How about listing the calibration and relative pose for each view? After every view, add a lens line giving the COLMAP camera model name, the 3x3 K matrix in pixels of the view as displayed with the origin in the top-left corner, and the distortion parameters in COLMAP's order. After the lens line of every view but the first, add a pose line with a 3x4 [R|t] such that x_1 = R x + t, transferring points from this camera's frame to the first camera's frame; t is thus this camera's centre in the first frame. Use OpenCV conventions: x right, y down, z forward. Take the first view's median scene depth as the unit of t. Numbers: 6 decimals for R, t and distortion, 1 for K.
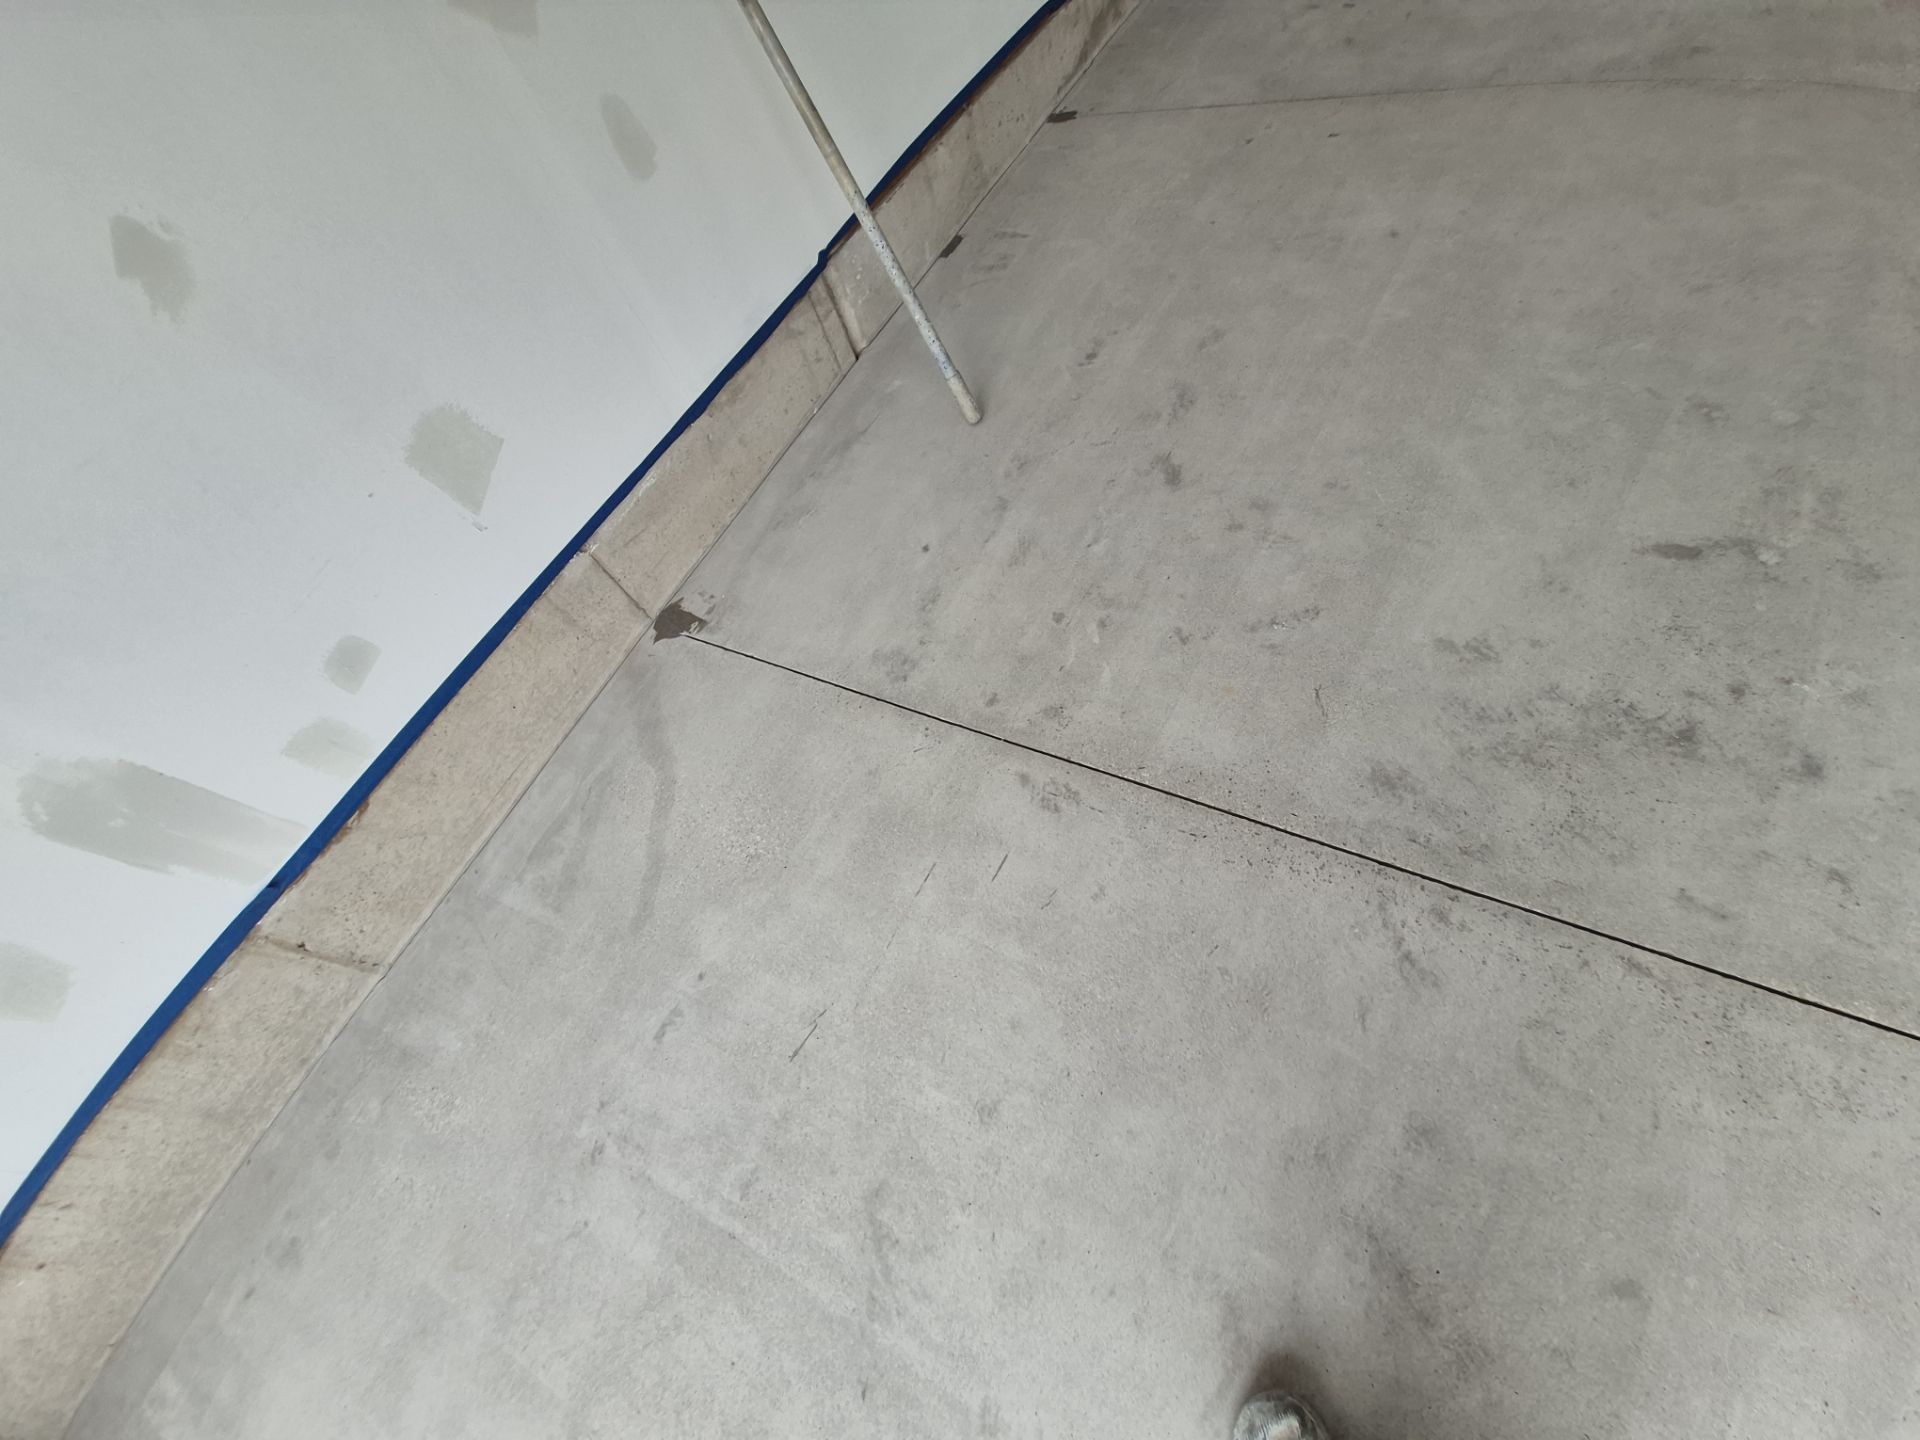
lens RADIAL K [[727.4, 0, 960.0], [0, 727.4, 720.0], [0, 0, 1]] dist [0.003314, -0.011313]
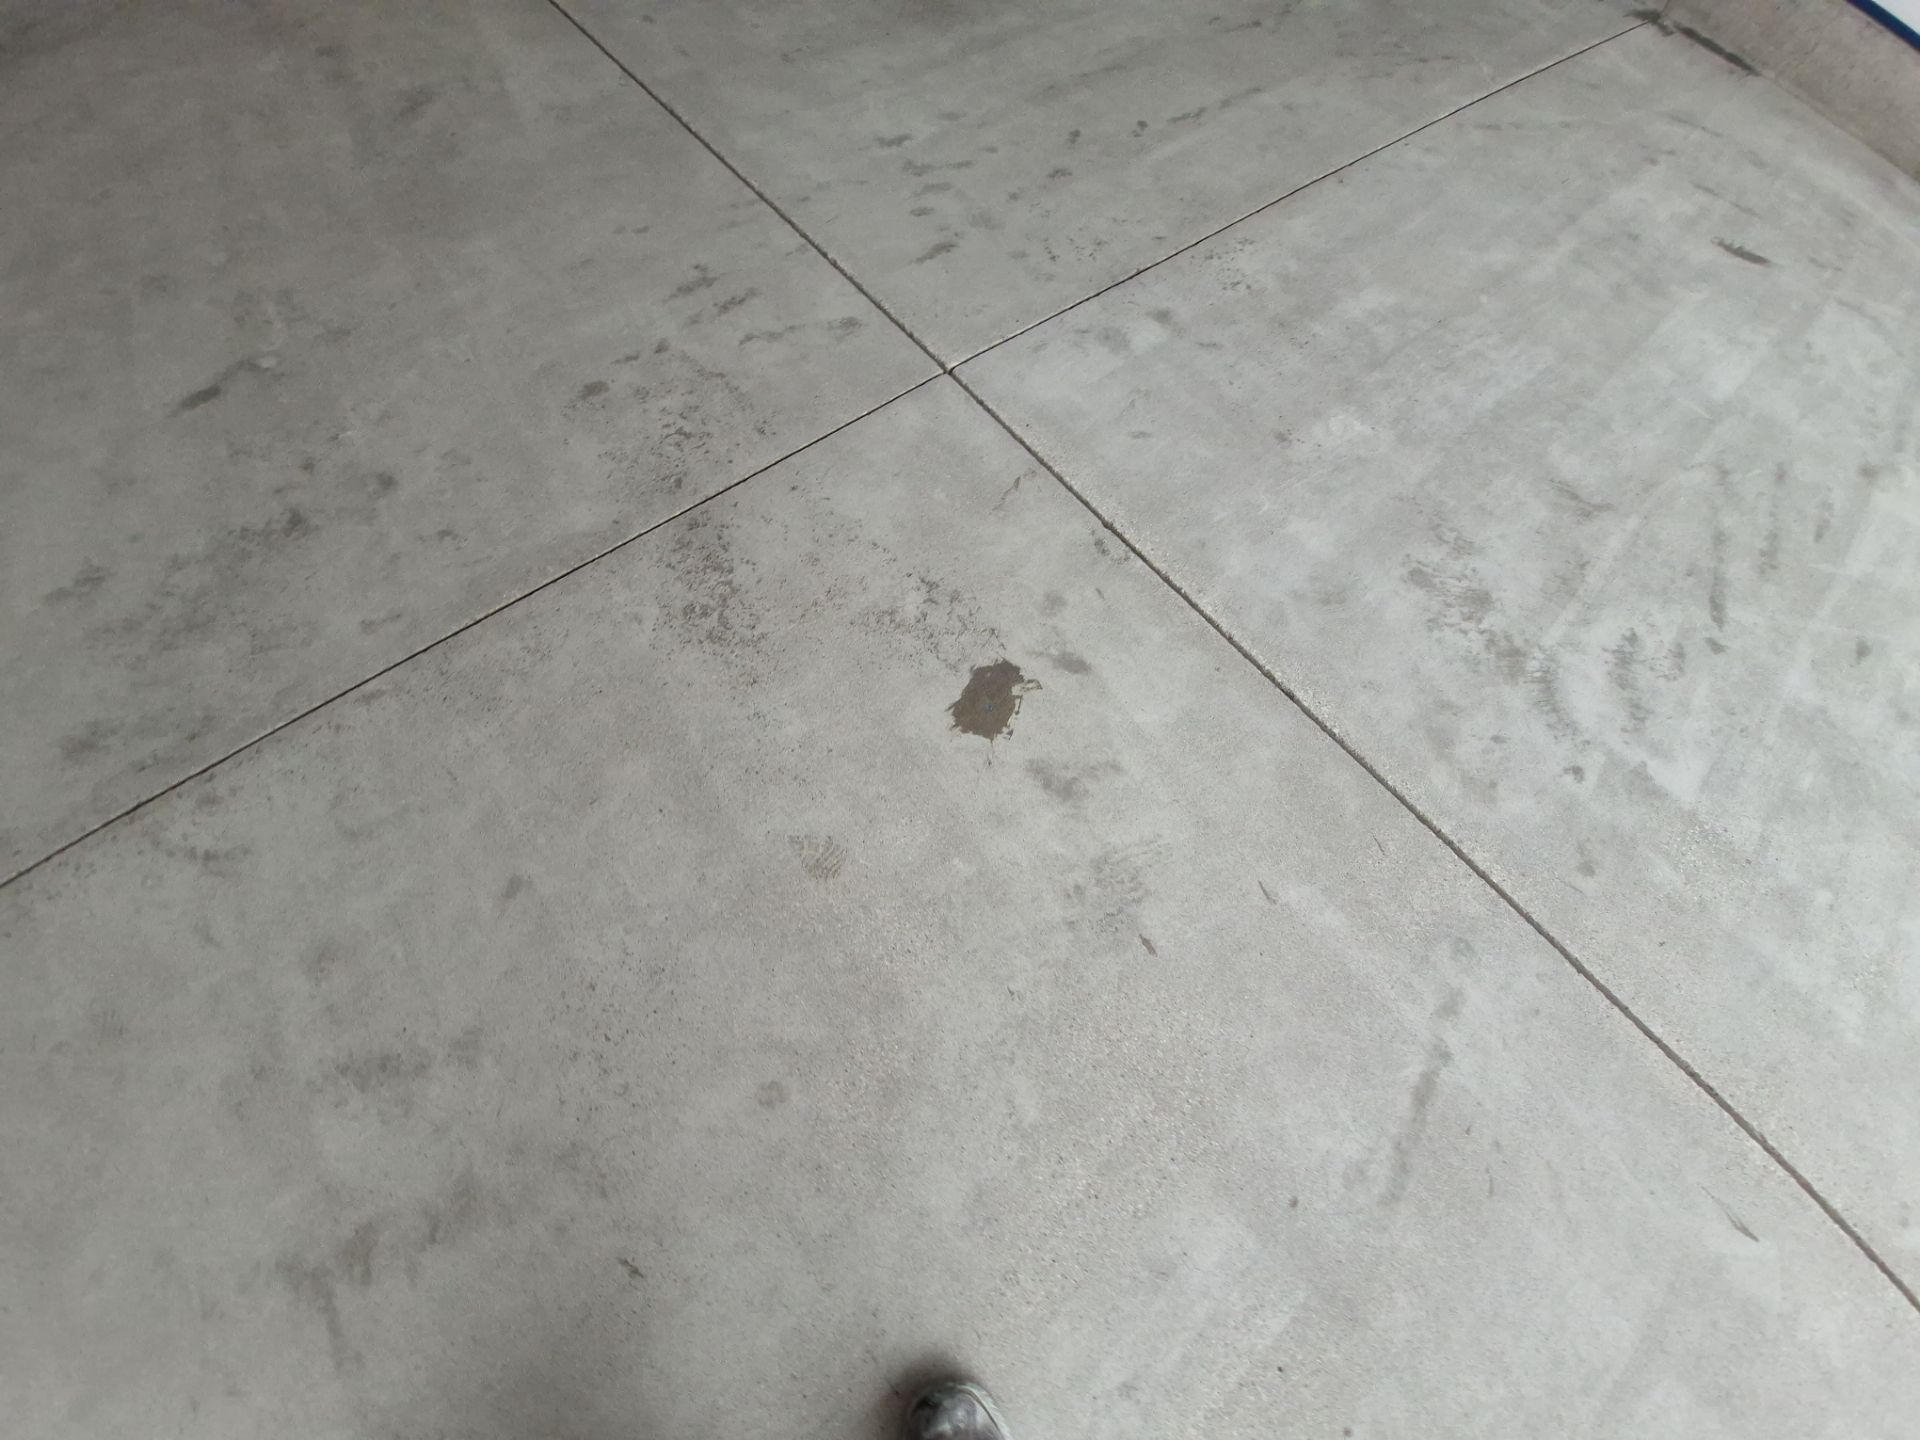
lens RADIAL K [[727.4, 0, 960.0], [0, 727.4, 720.0], [0, 0, 1]] dist [0.003314, -0.011313]
pose [[0.348016, -0.689567, 0.635124, 0.432548], [0.697637, 0.643048, 0.315899, 0.522245], [-0.626248, 0.333148, 0.704859, -0.256542]]
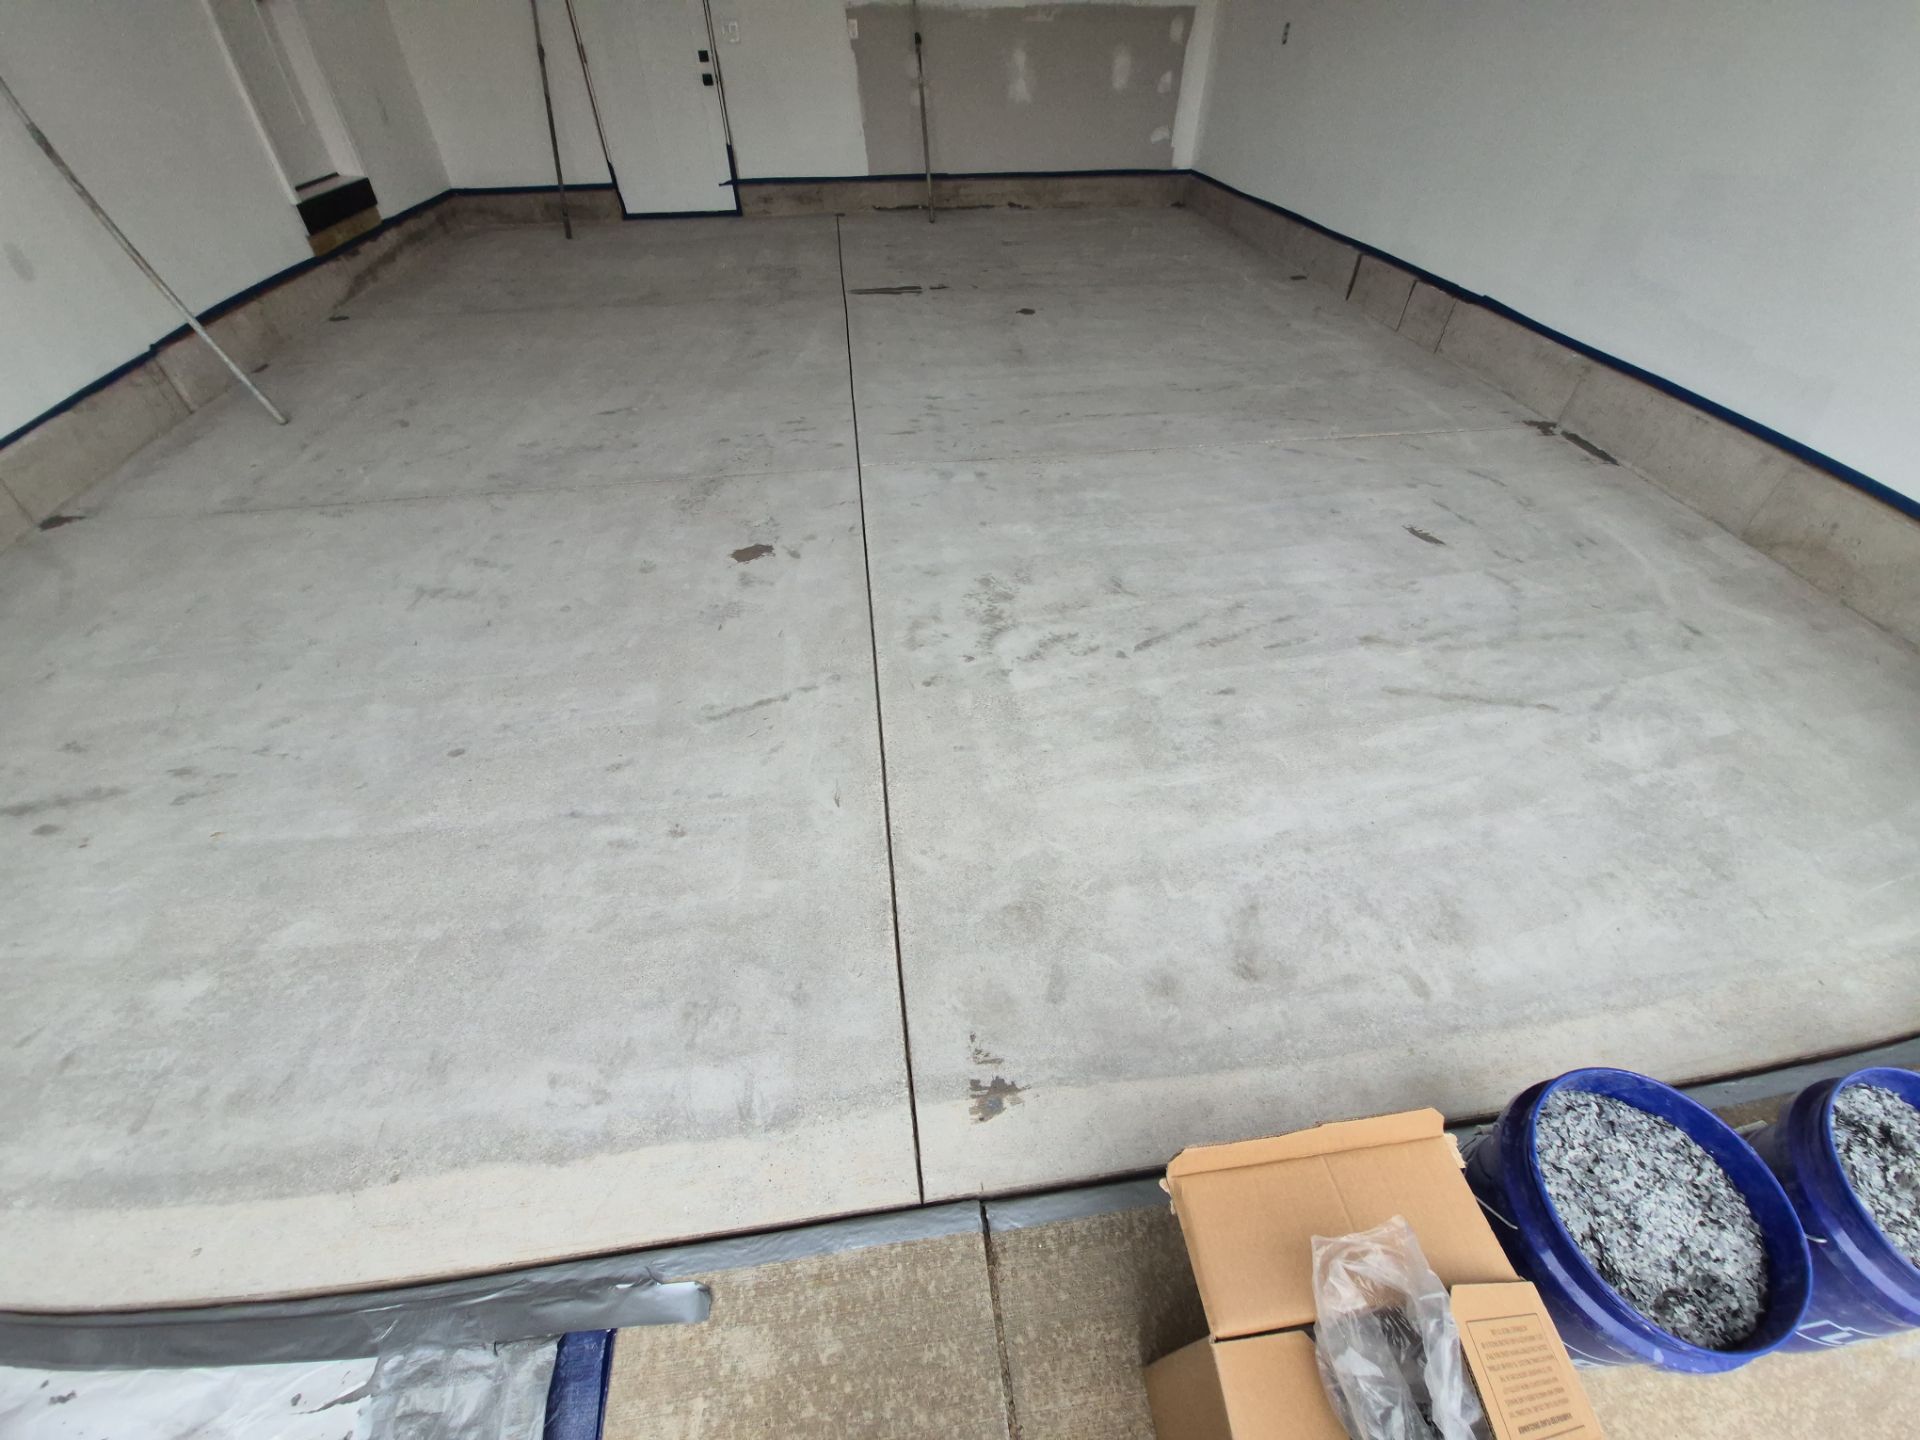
lens RADIAL K [[742.3, 0, 960.0], [0, 742.3, 720.0], [0, 0, 1]] dist [-0.002024, -0.012105]
pose [[0.780700, -0.204646, 0.590446, 0.171755], [0.388016, 0.899397, -0.201315, 1.942665], [-0.489847, 0.386270, 0.781566, -1.411786]]
